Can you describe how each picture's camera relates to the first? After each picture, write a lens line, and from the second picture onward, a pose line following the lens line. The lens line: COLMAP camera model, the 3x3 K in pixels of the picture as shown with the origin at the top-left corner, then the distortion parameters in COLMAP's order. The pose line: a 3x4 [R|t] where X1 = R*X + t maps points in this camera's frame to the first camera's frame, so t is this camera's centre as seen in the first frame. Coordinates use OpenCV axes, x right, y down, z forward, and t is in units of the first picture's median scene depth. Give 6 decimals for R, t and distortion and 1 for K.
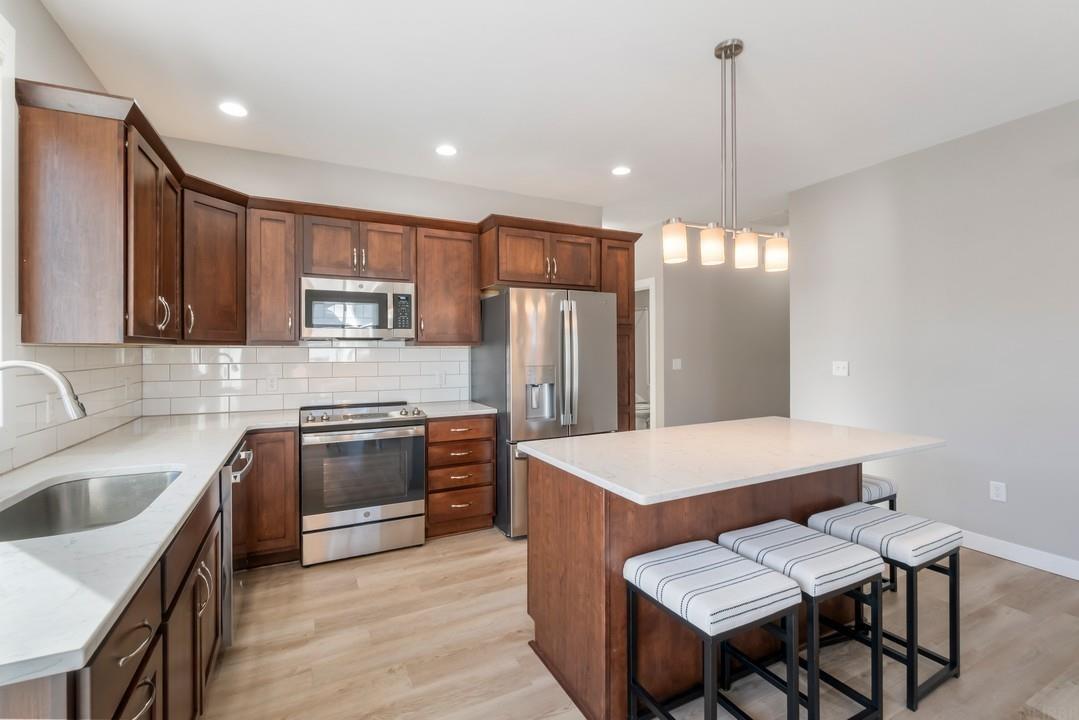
lens RADIAL K [[470.8, 0, 532.2], [0, 470.8, 348.7], [0, 0, 1]] dist [-0.004273, -0.000449]
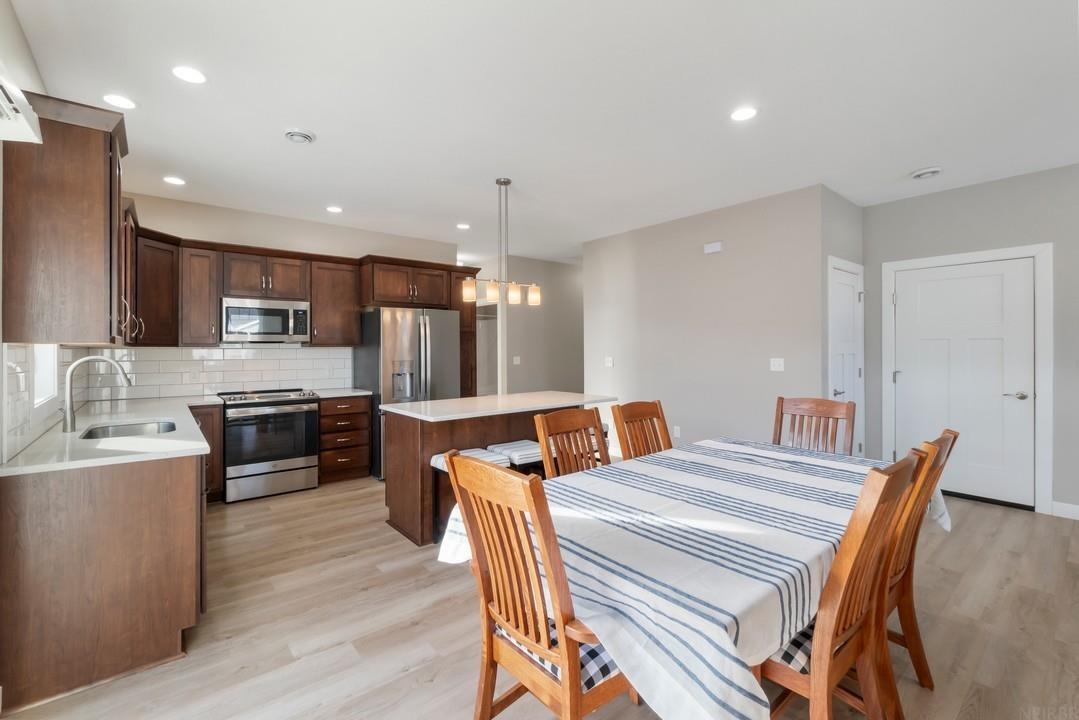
lens RADIAL K [[471.6, 0, 530.1], [0, 471.6, 345.8], [0, 0, 1]] dist [-0.000876, -0.000298]
pose [[0.976452, 0.000737, 0.215735, 0.086970], [0.000474, 0.999984, -0.005563, -0.002021], [-0.215735, 0.005534, 0.976436, -0.510366]]
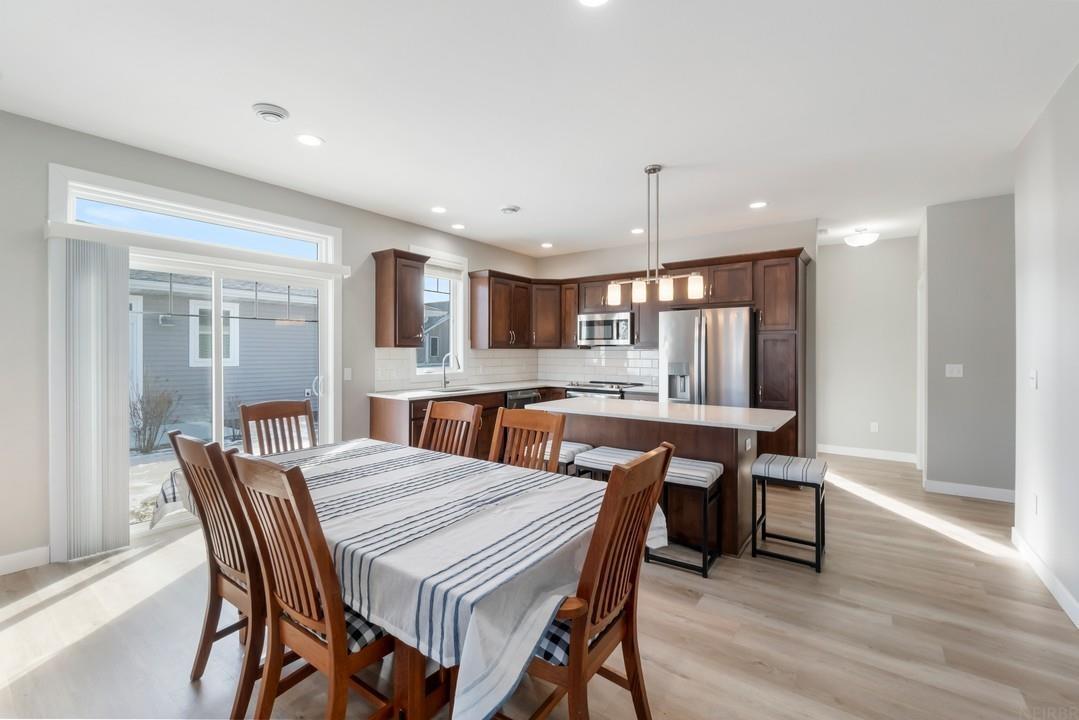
lens RADIAL K [[466.6, 0, 536.6], [0, 466.6, 352.5], [0, 0, 1]] dist [-0.004339, -0.000529]
pose [[0.464429, 0.007961, -0.885574, 1.110946], [-0.003539, 0.999968, 0.007133, -0.004607], [0.885603, -0.000178, 0.464443, -0.077671]]
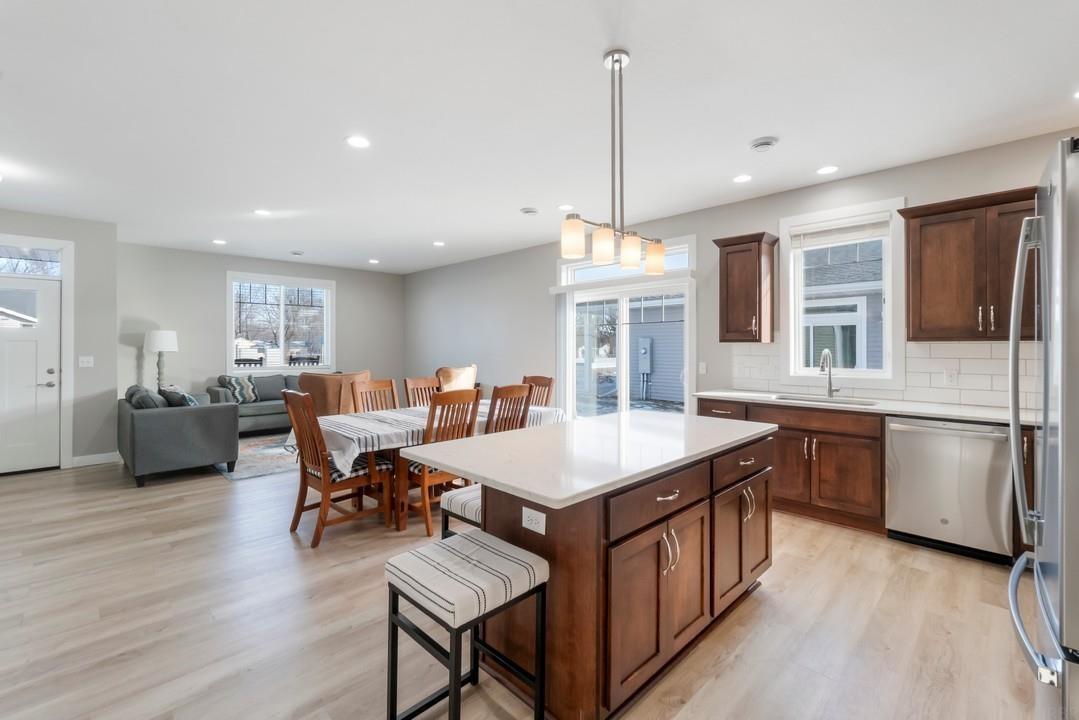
lens RADIAL K [[470.8, 0, 532.2], [0, 470.8, 348.7], [0, 0, 1]] dist [-0.004273, -0.000449]
pose [[-0.951790, 0.005152, -0.306706, 0.604078], [0.004493, 0.999986, 0.002855, 0.002441], [0.306716, 0.001339, -0.951800, 1.284113]]
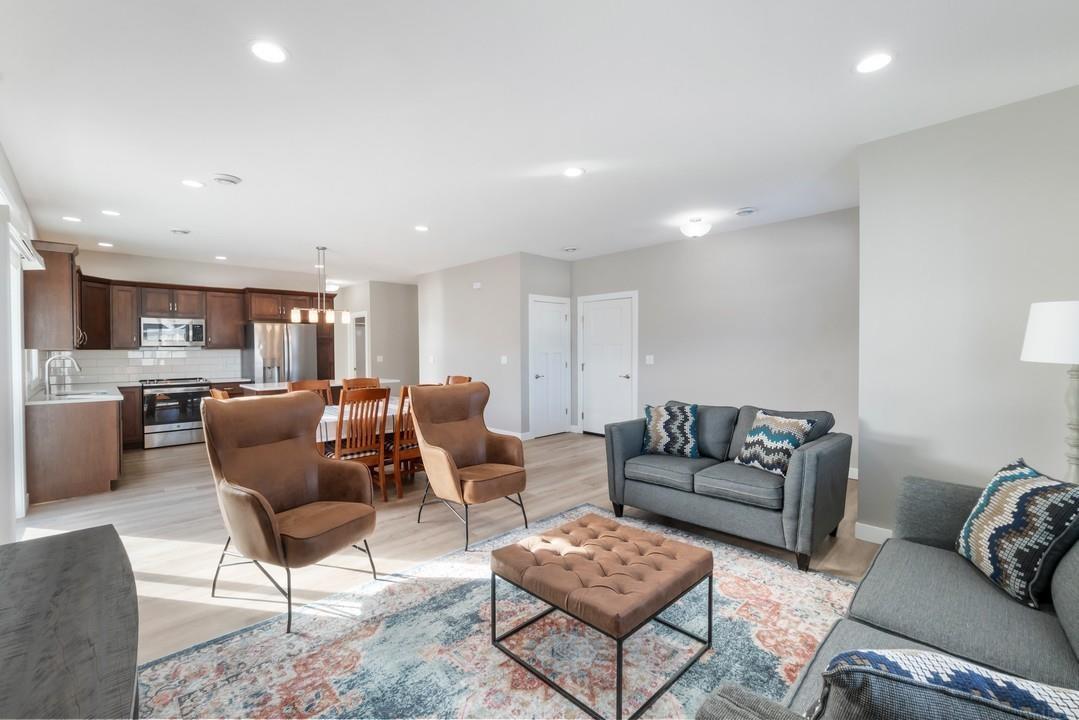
lens RADIAL K [[466.6, 0, 536.6], [0, 466.6, 352.5], [0, 0, 1]] dist [-0.004339, -0.000529]
pose [[0.952995, -0.005379, 0.302939, 0.538009], [0.002548, 0.999949, 0.009739, -0.009171], [-0.302976, -0.008509, 0.952960, -1.442443]]
